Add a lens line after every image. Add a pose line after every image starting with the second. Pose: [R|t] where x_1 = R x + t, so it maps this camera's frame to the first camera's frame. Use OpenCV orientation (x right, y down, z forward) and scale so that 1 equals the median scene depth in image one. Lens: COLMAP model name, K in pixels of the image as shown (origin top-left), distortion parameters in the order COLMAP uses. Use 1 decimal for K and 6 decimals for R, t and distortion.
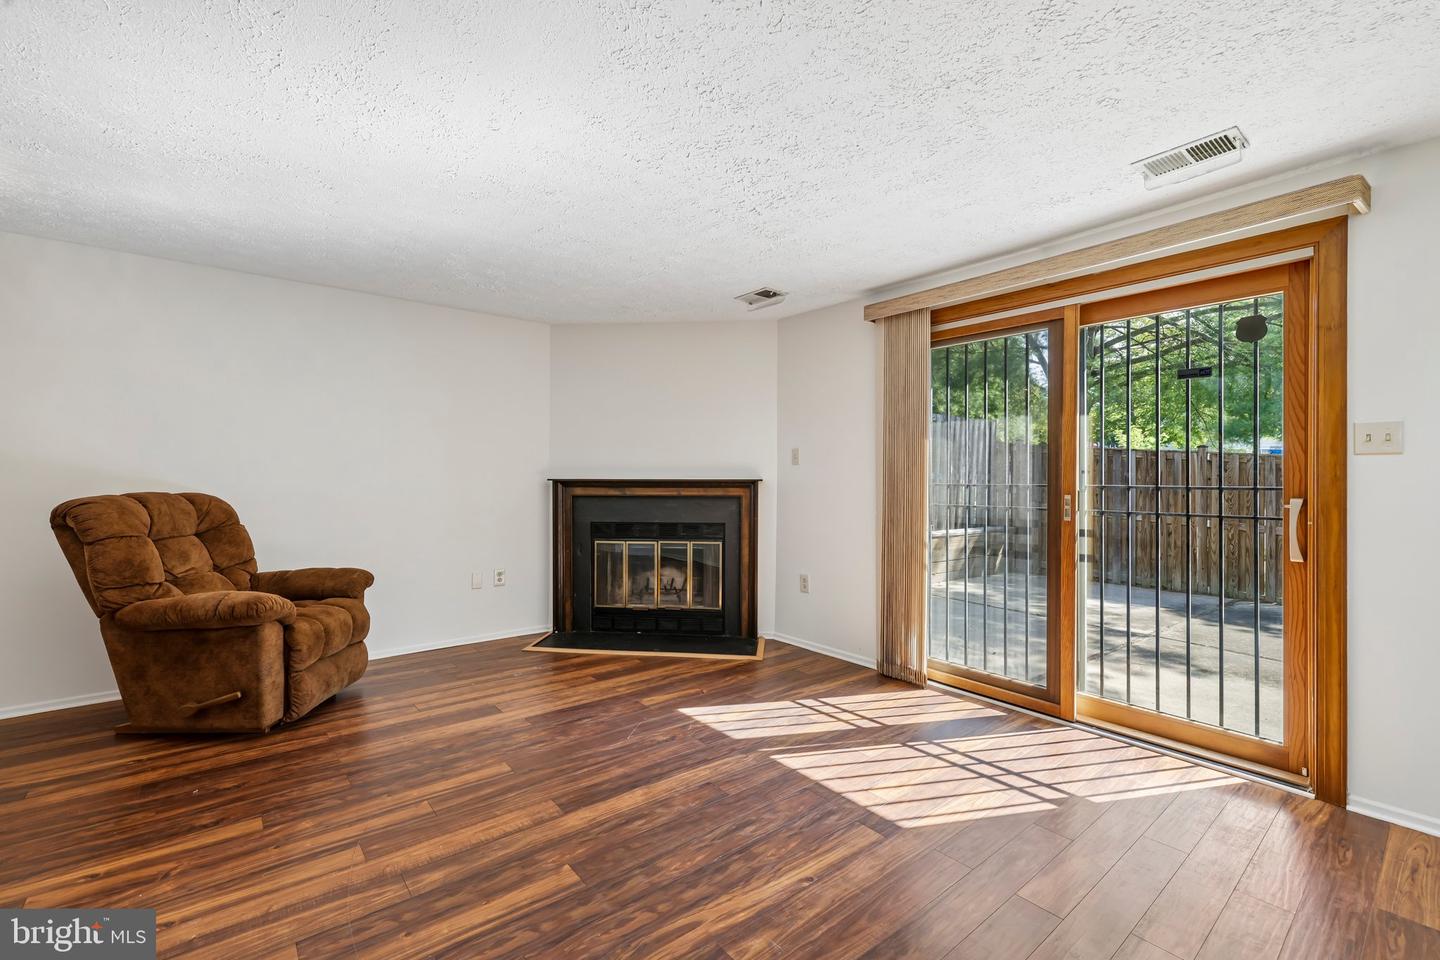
lens RADIAL K [[612.1, 0, 712.6], [0, 612.1, 475.2], [0, 0, 1]] dist [-0.000816, -0.000159]
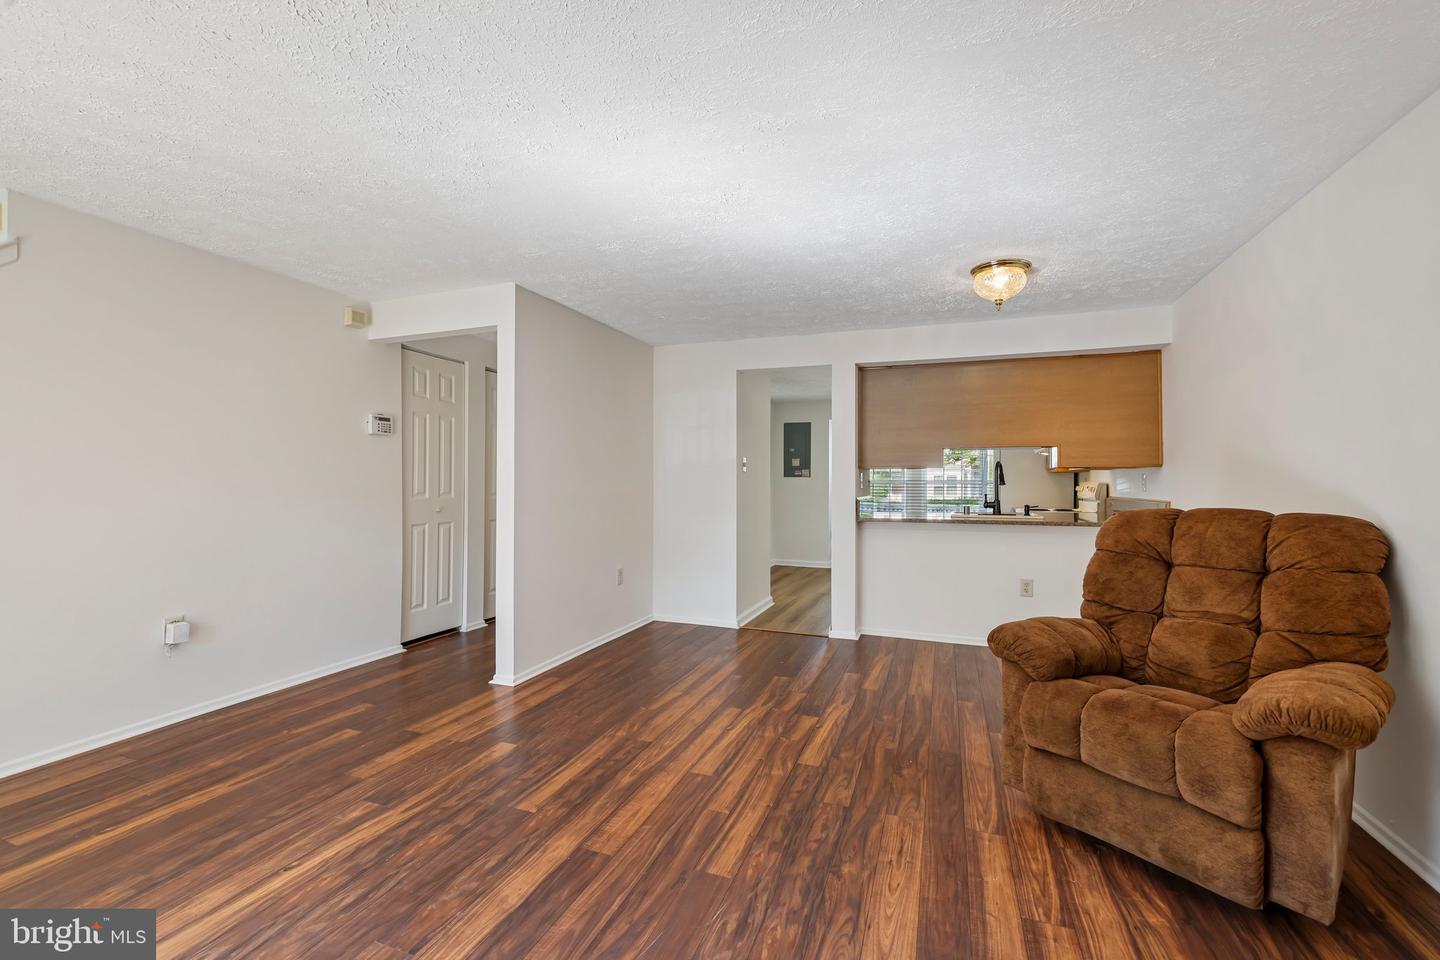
lens RADIAL K [[614.1, 0, 712.0], [0, 614.1, 484.5], [0, 0, 1]] dist [-0.002270, 0.000624]
pose [[-0.864765, -0.008968, -0.502097, 0.040081], [-0.009188, 0.999956, -0.002037, 0.004888], [0.502093, 0.002852, -0.864809, 1.366036]]
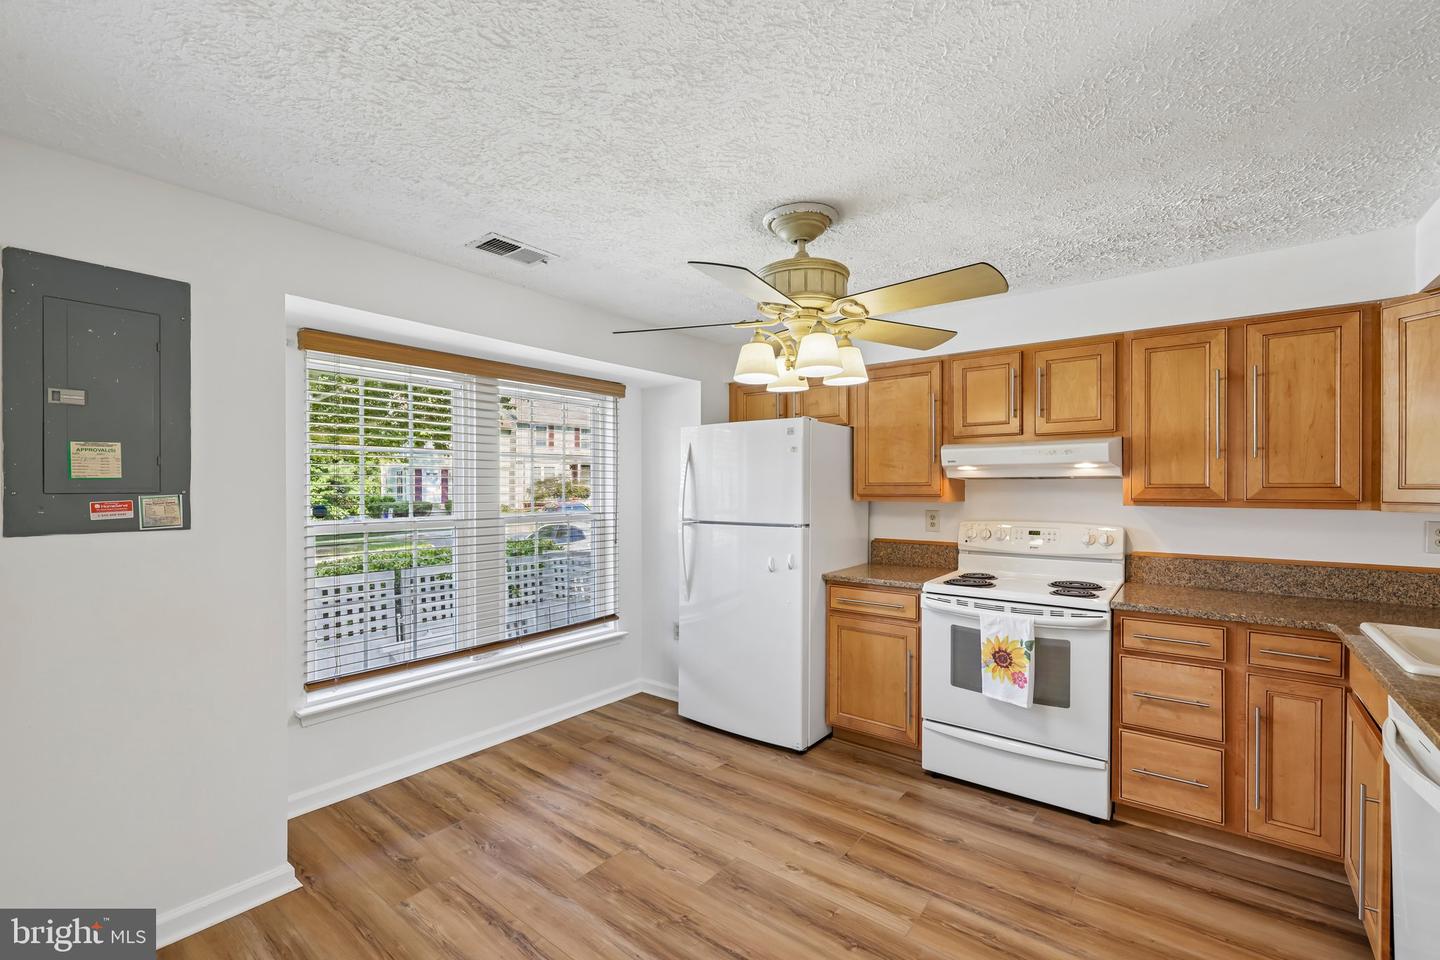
lens RADIAL K [[614.1, 0, 712.0], [0, 614.1, 484.5], [0, 0, 1]] dist [-0.002270, 0.000624]
pose [[0.217442, -0.007295, -0.976046, -1.071685], [0.004516, 0.999969, -0.006467, -0.081353], [0.976063, -0.003002, 0.217468, -0.523909]]
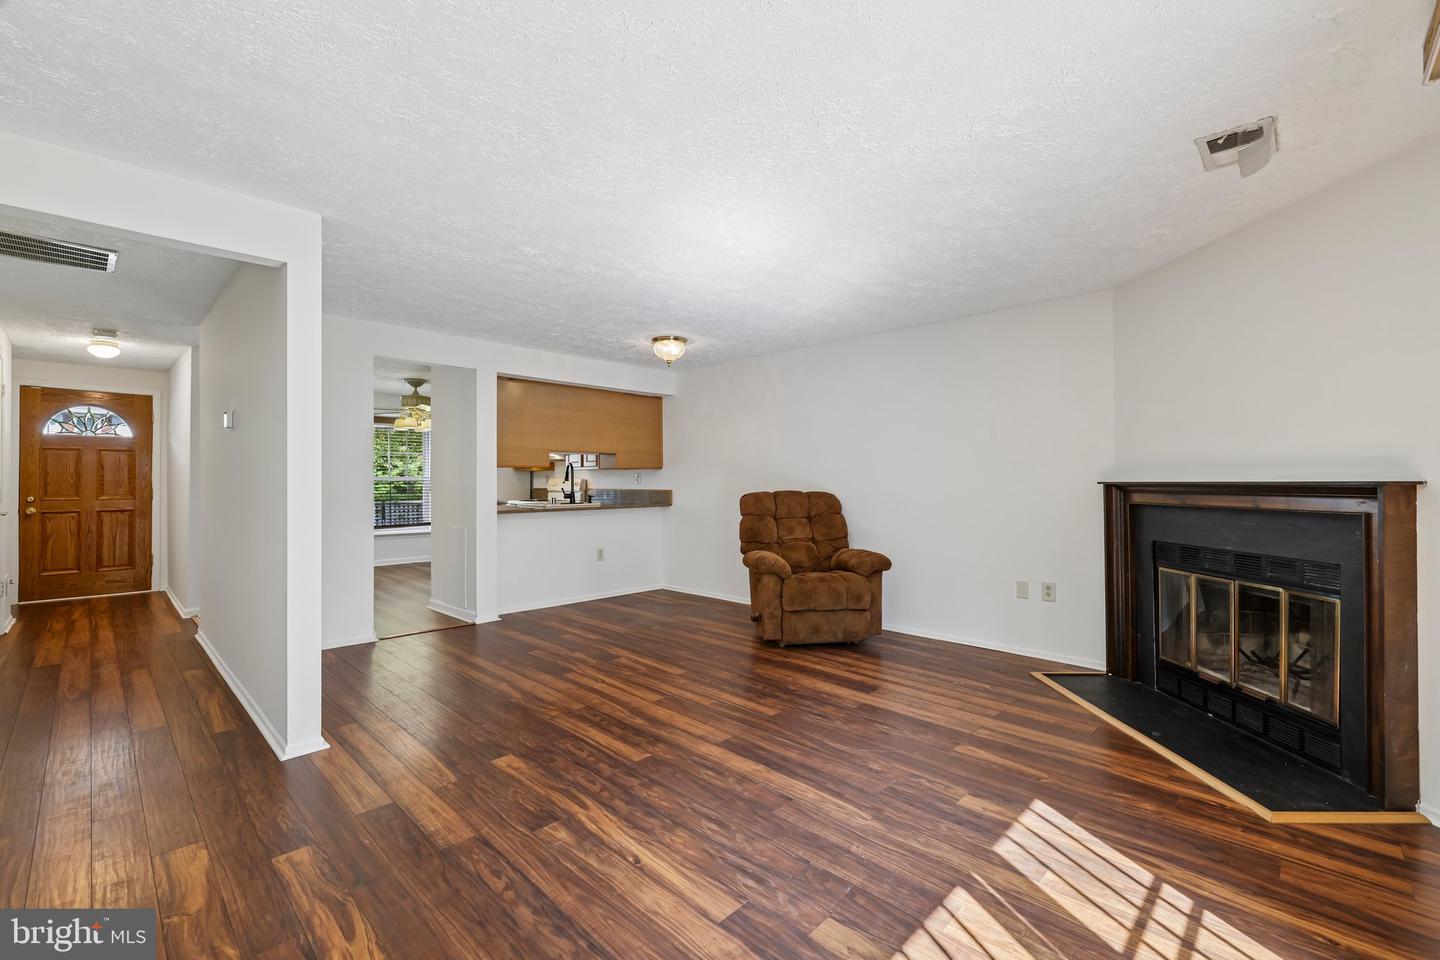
lens RADIAL K [[615.9, 0, 715.3], [0, 615.9, 478.1], [0, 0, 1]] dist [-0.000791, 0.000280]
pose [[0.115865, -0.009451, -0.993220, 0.746465], [0.005840, 0.999944, -0.008833, 0.007897], [0.993248, -0.004777, 0.115914, 0.614806]]
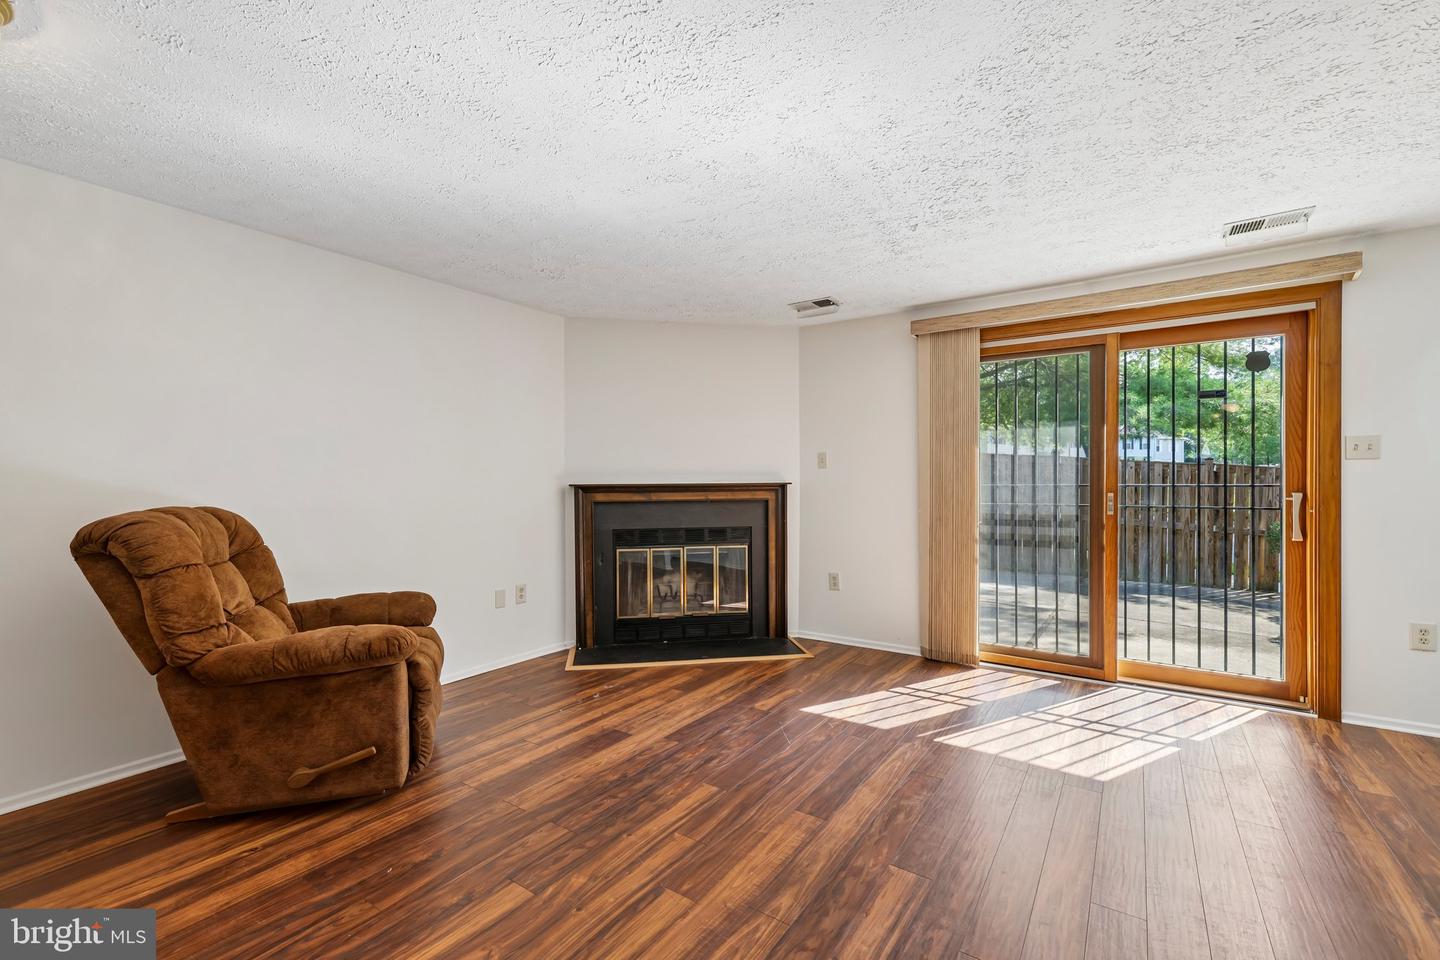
lens RADIAL K [[614.1, 0, 712.0], [0, 614.1, 484.5], [0, 0, 1]] dist [-0.002270, 0.000624]
pose [[0.959334, -0.011059, 0.282058, -0.499167], [0.008320, 0.999906, 0.010906, -0.003208], [-0.282152, -0.008116, 0.959335, 0.072895]]
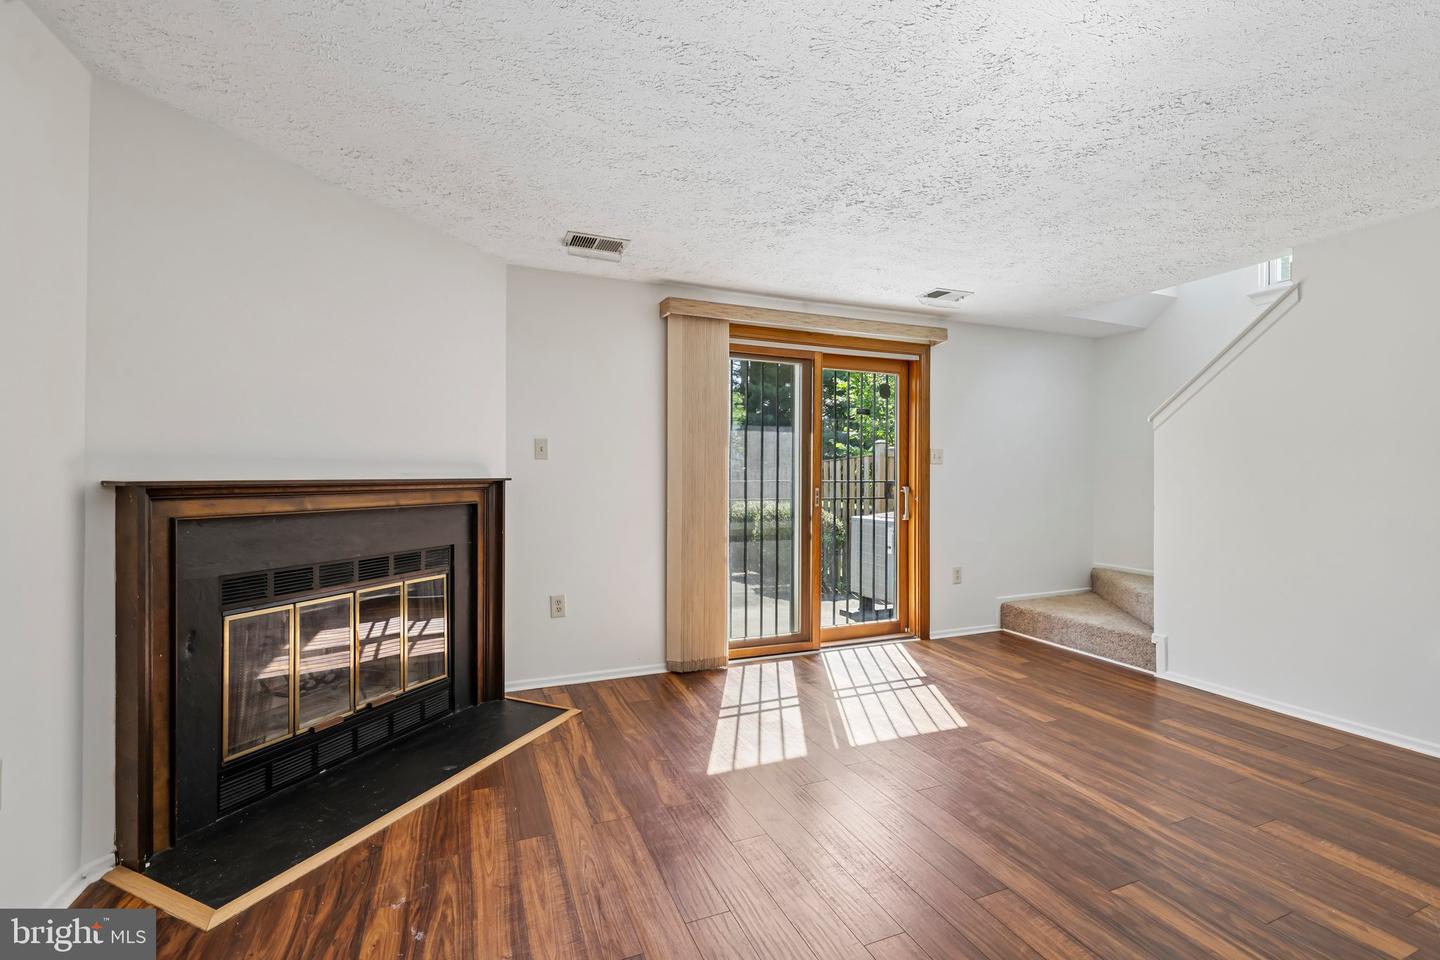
lens RADIAL K [[612.1, 0, 712.6], [0, 612.1, 475.2], [0, 0, 1]] dist [-0.000816, -0.000159]
pose [[0.287145, -0.003688, 0.957880, -0.819163], [-0.005211, 0.999972, 0.005412, -0.002704], [-0.957873, -0.006545, 0.287118, 0.825587]]
